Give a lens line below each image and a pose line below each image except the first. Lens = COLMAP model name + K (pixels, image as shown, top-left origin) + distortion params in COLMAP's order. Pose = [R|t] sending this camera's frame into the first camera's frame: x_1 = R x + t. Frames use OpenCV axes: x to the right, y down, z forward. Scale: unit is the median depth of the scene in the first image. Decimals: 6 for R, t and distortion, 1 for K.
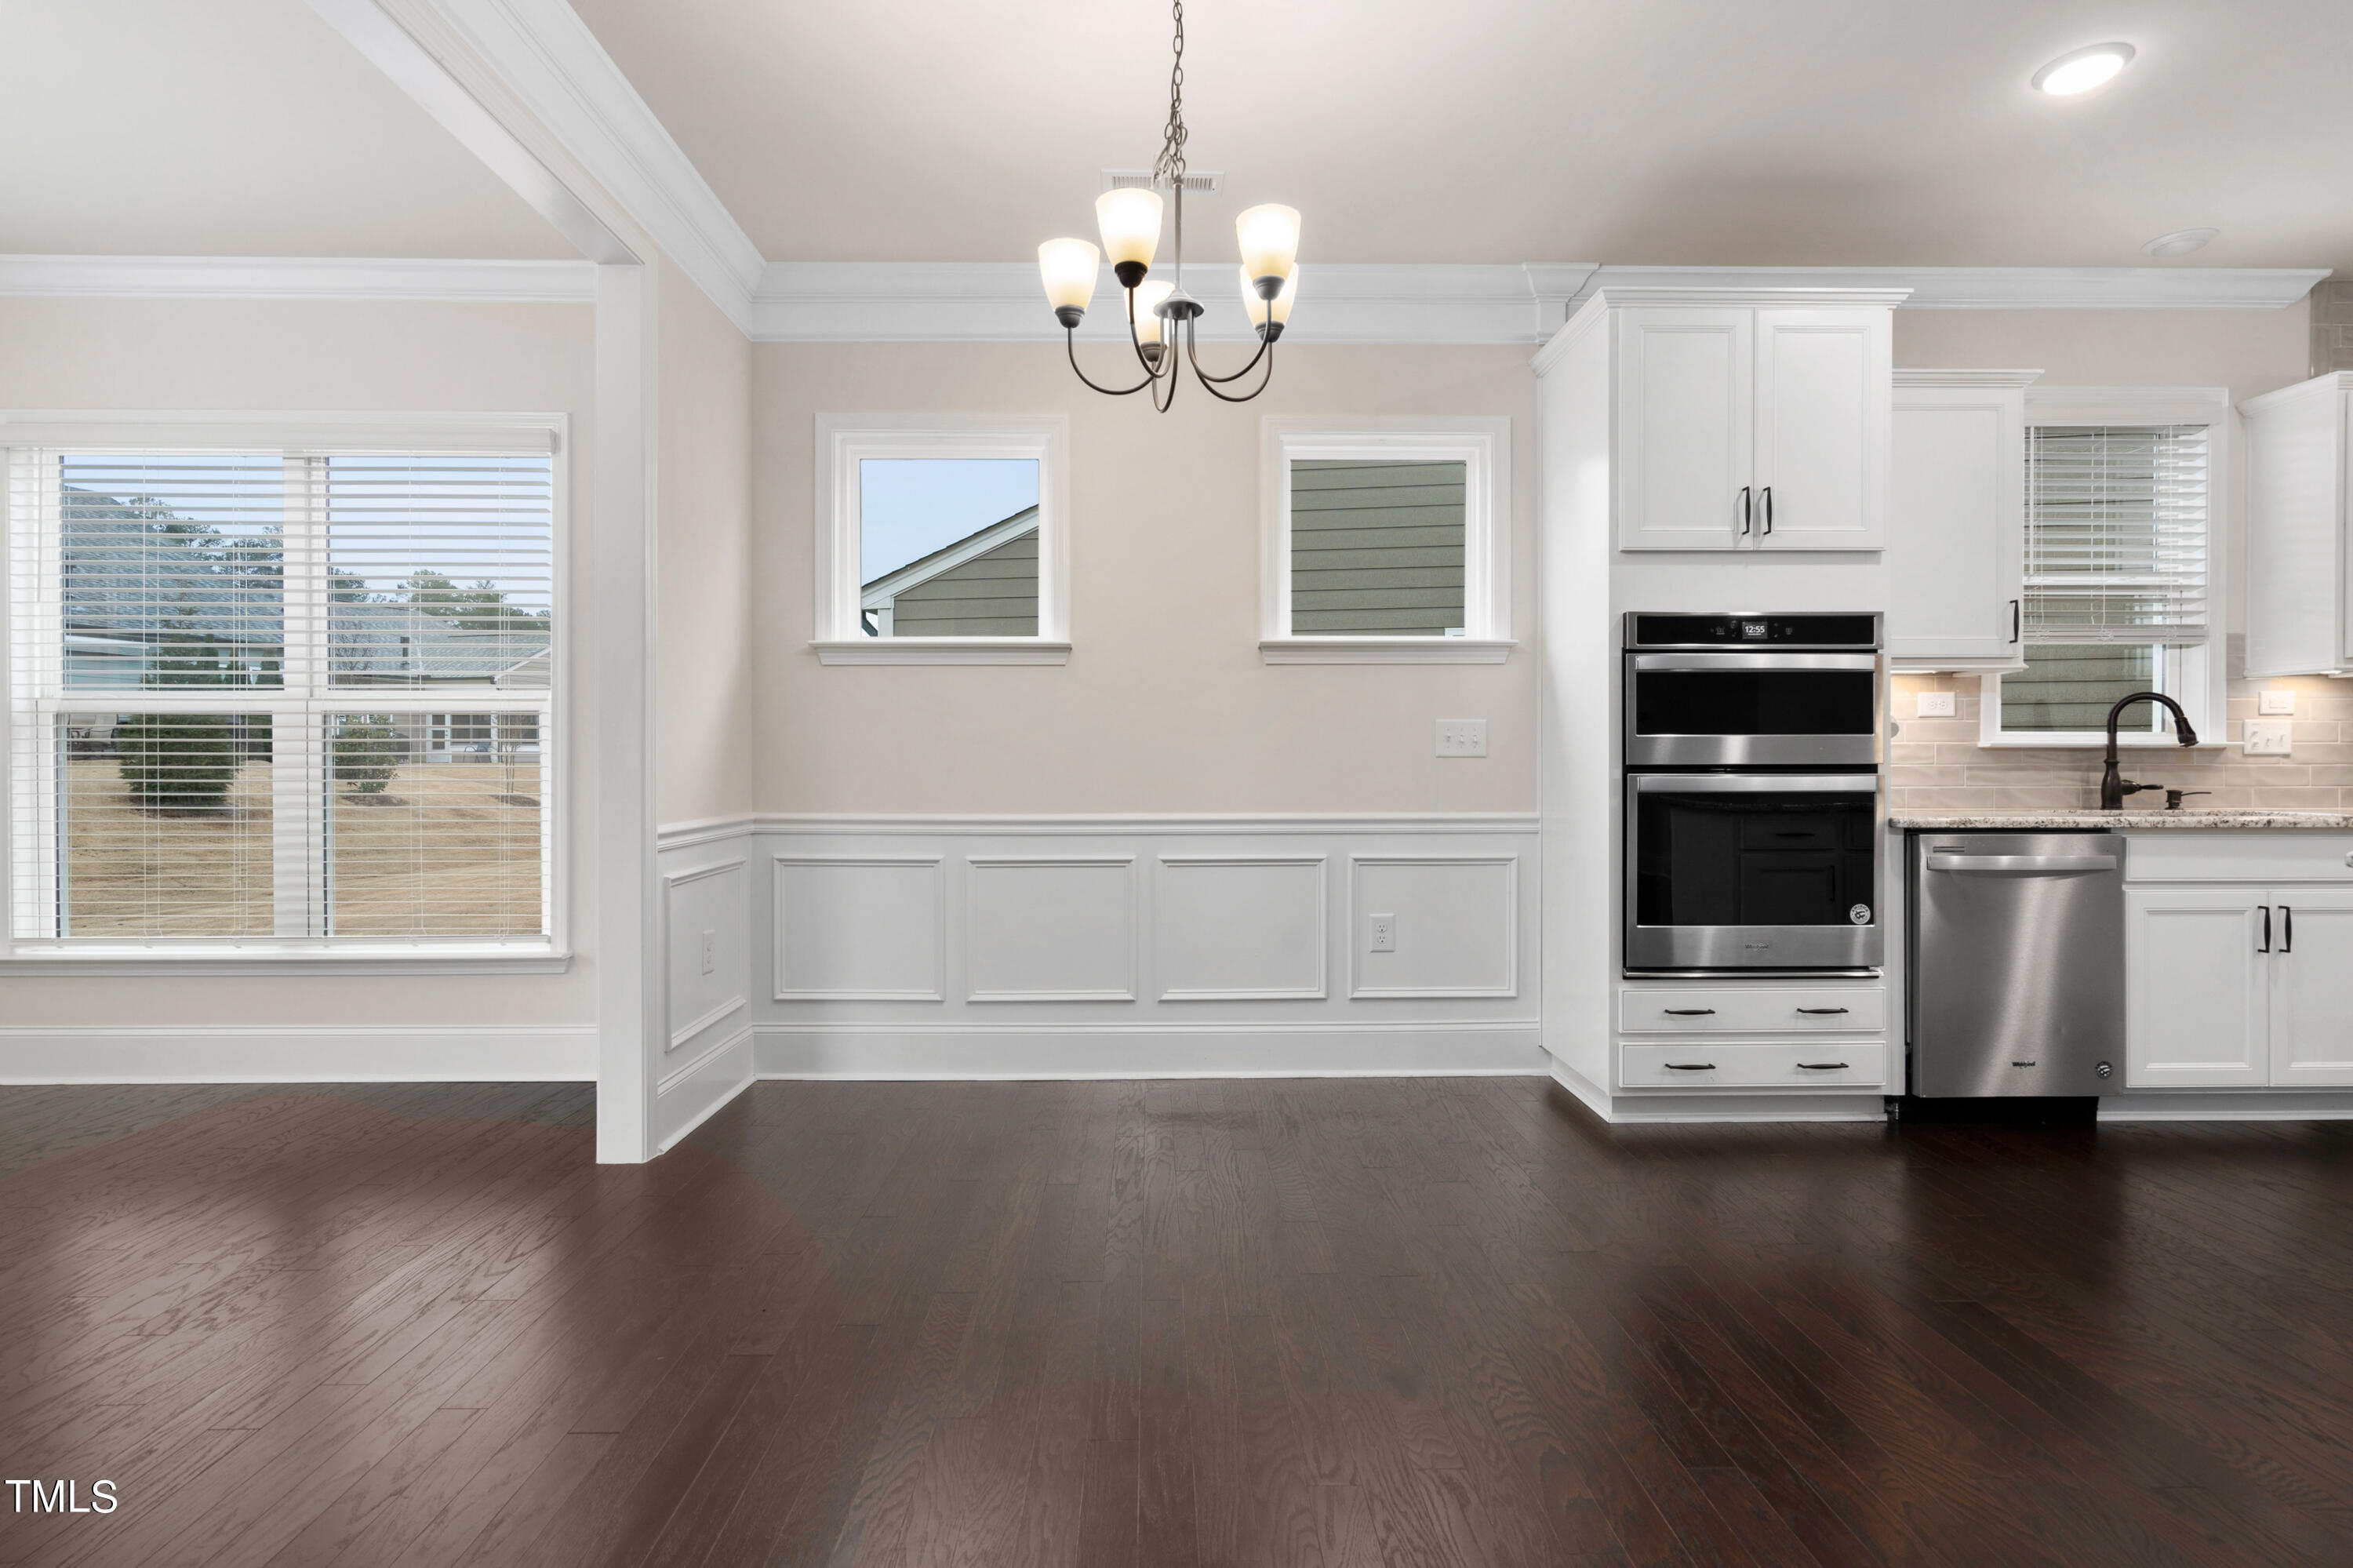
lens RADIAL K [[1160.3, 0, 1176.5], [0, 1160.3, 784.0], [0, 0, 1]] dist [0.000869, 0.000126]
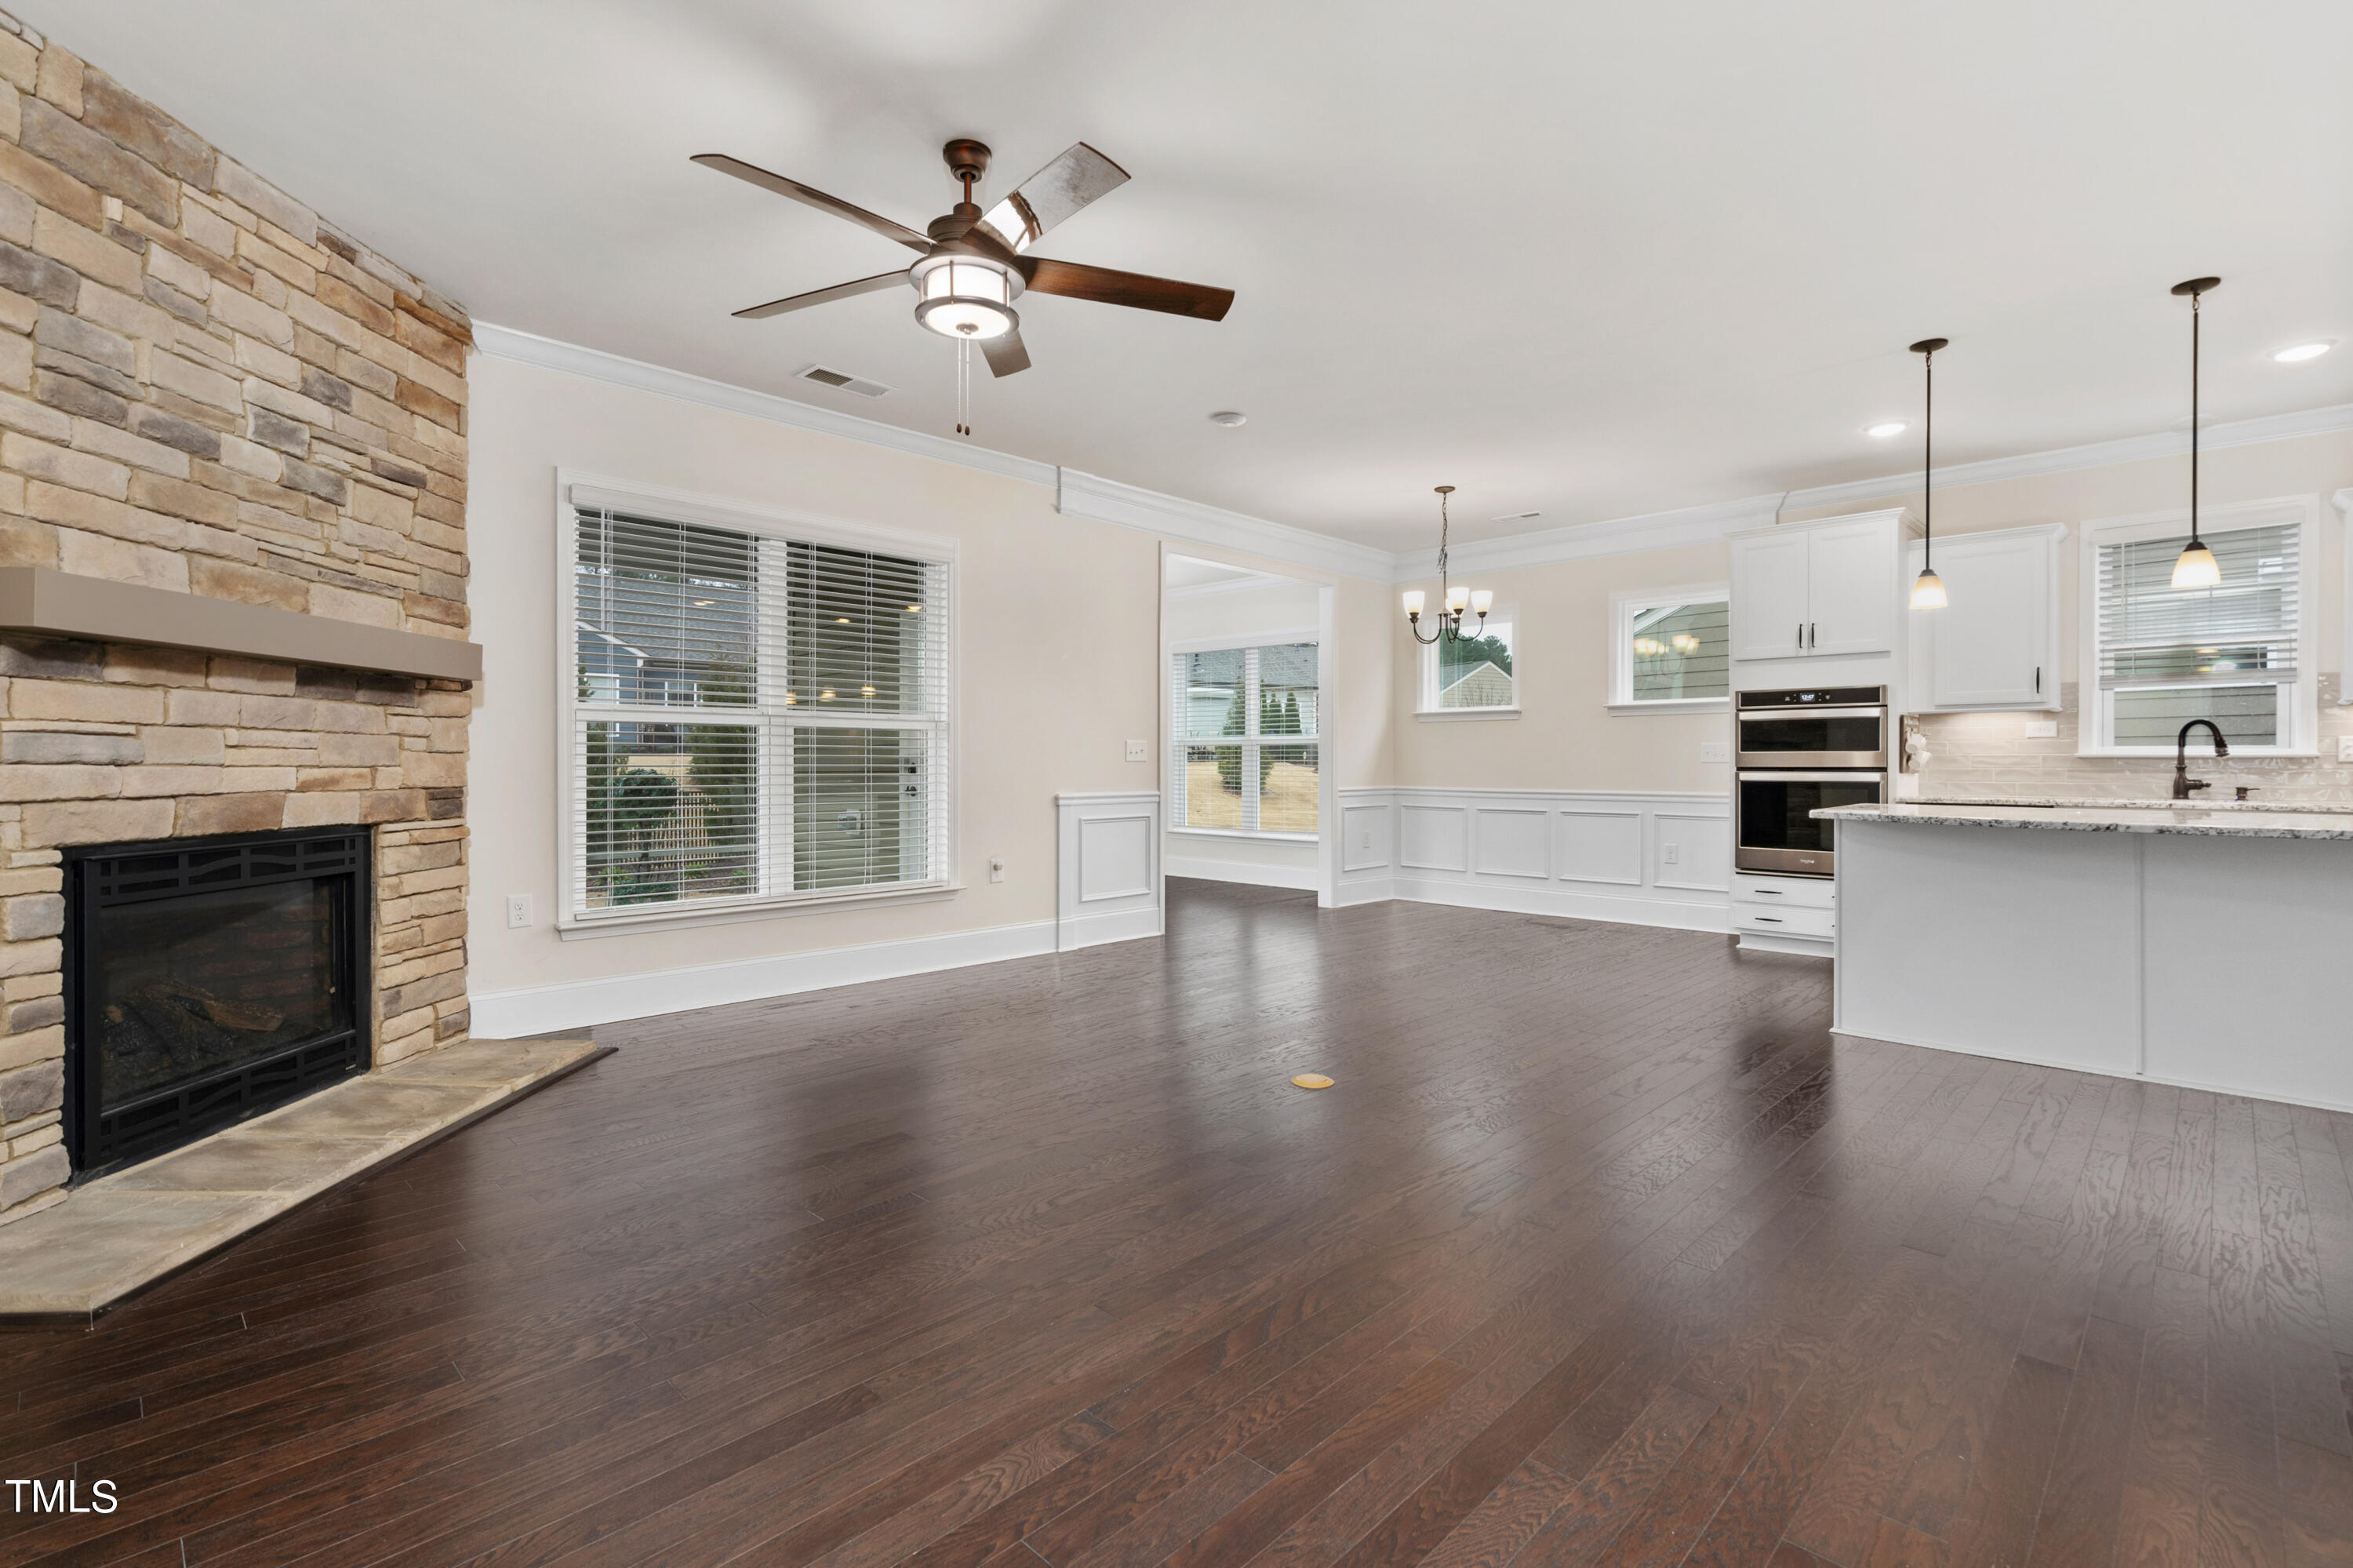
lens RADIAL K [[1074.5, 0, 1176.5], [0, 1074.5, 784.0], [0, 0, 1]] dist [-0.000012, 0.000665]
pose [[0.698364, 0.017027, -0.715540, 0.951152], [-0.014971, 0.999846, 0.009181, 0.009391], [0.715586, 0.004301, 0.698512, -0.903590]]
